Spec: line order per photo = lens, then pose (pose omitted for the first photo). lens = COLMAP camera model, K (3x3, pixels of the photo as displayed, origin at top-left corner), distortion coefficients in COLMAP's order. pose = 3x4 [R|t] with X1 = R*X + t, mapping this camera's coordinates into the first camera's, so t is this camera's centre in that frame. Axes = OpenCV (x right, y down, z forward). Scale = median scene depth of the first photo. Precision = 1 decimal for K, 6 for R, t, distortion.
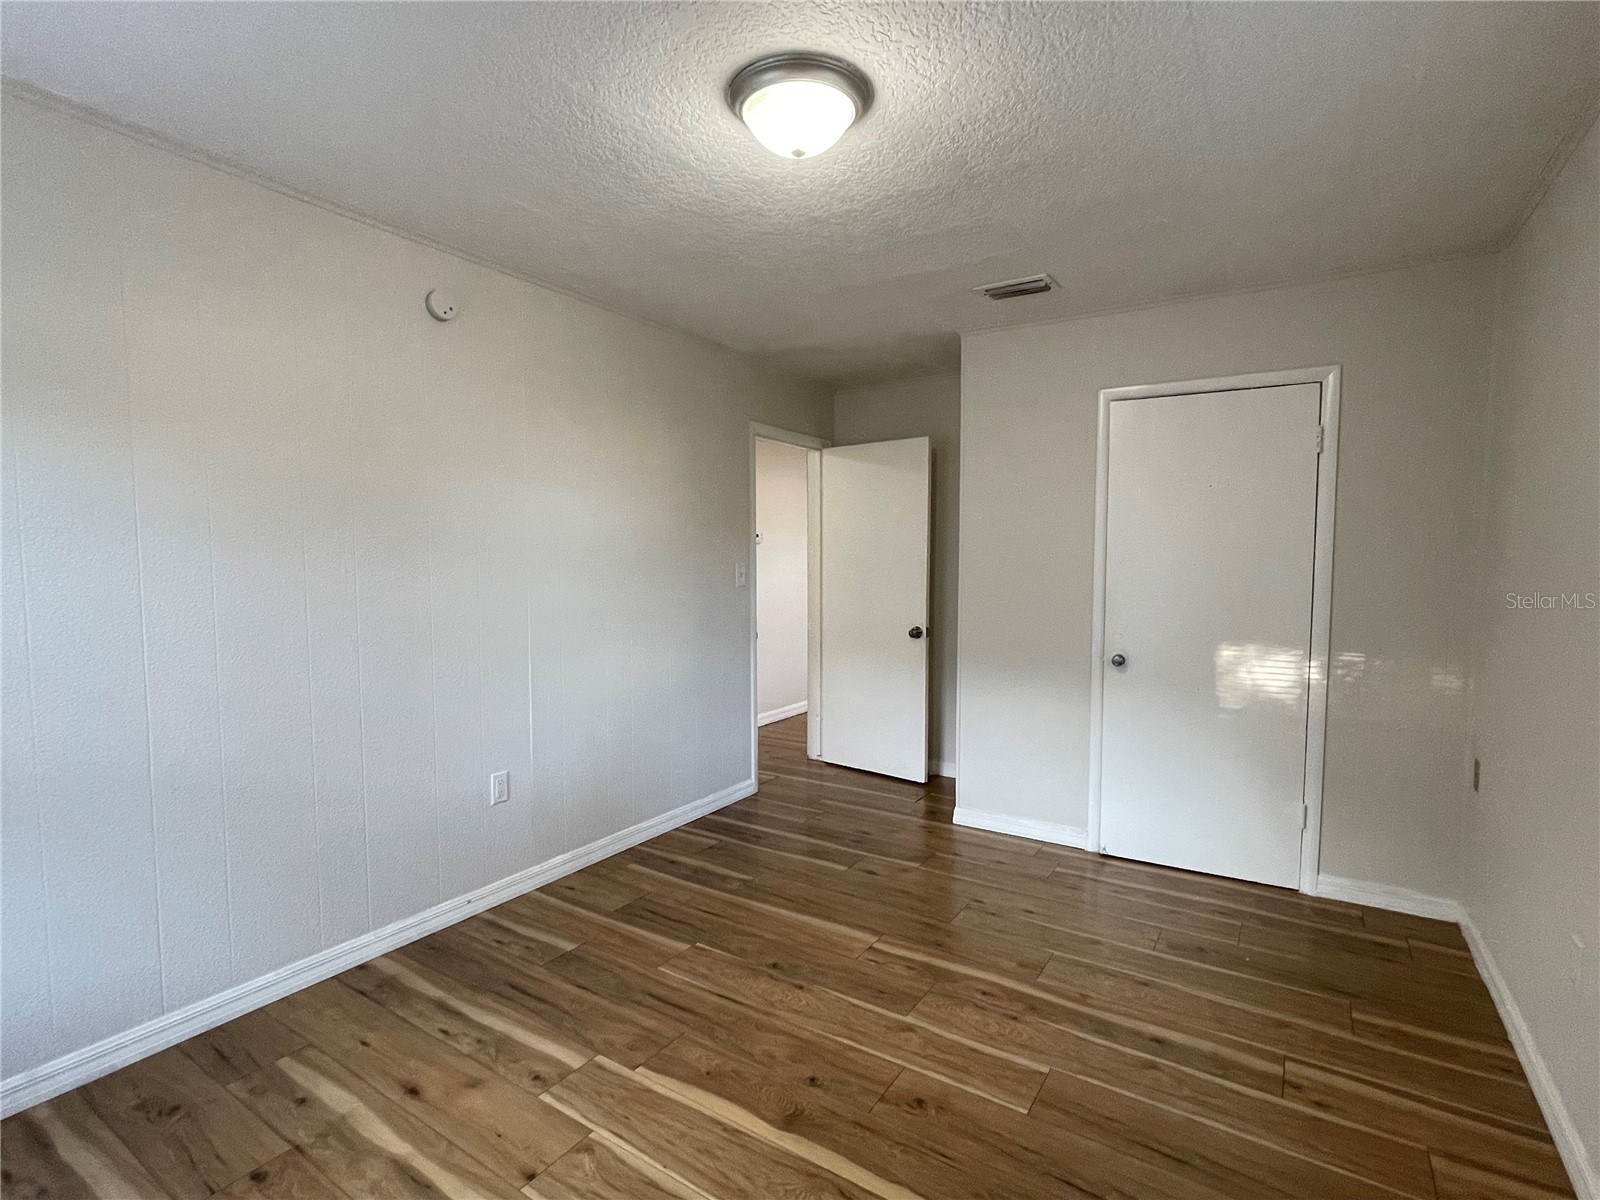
lens RADIAL K [[780.7, 0, 799.2], [0, 780.7, 613.7], [0, 0, 1]] dist [-0.010380, 0.012051]
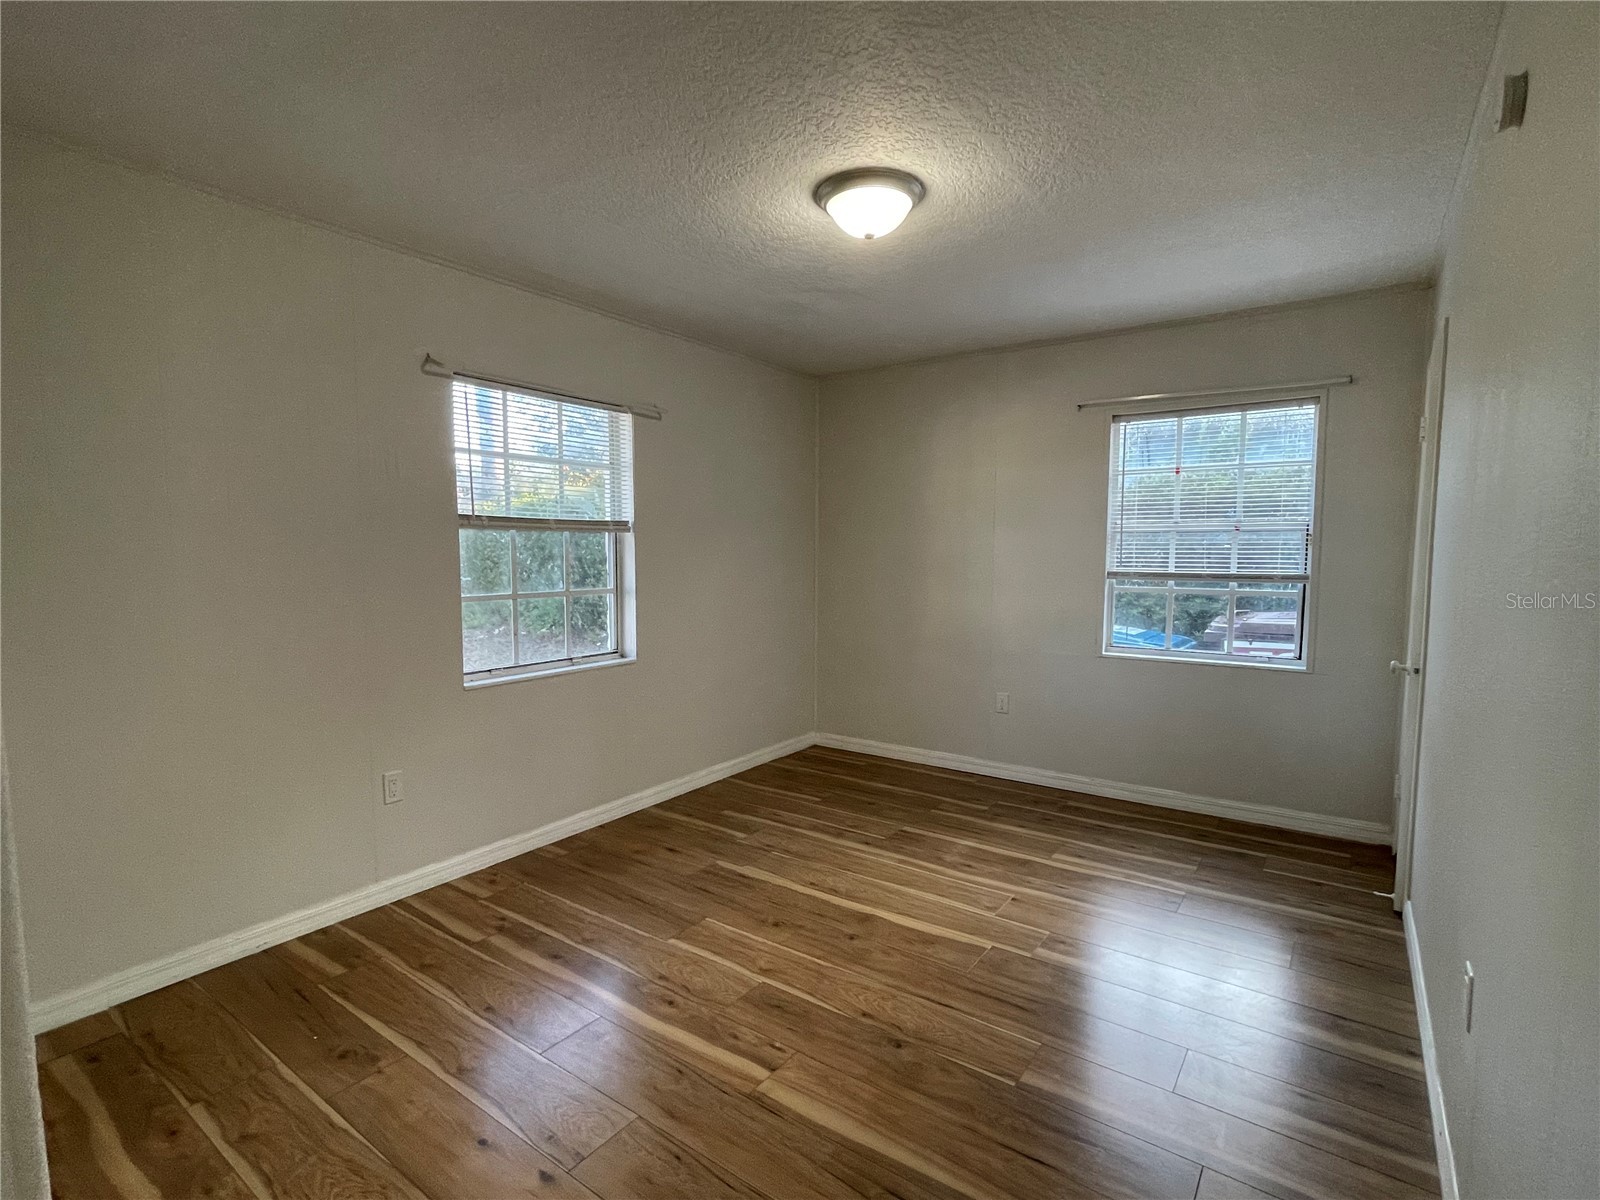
lens RADIAL K [[780.7, 0, 799.2], [0, 780.7, 613.7], [0, 0, 1]] dist [-0.010380, 0.012051]
pose [[-0.998858, -0.006616, 0.047320, 0.043191], [0.000955, 0.987405, 0.158211, -0.143785], [-0.047771, 0.158076, -0.986271, 2.032750]]
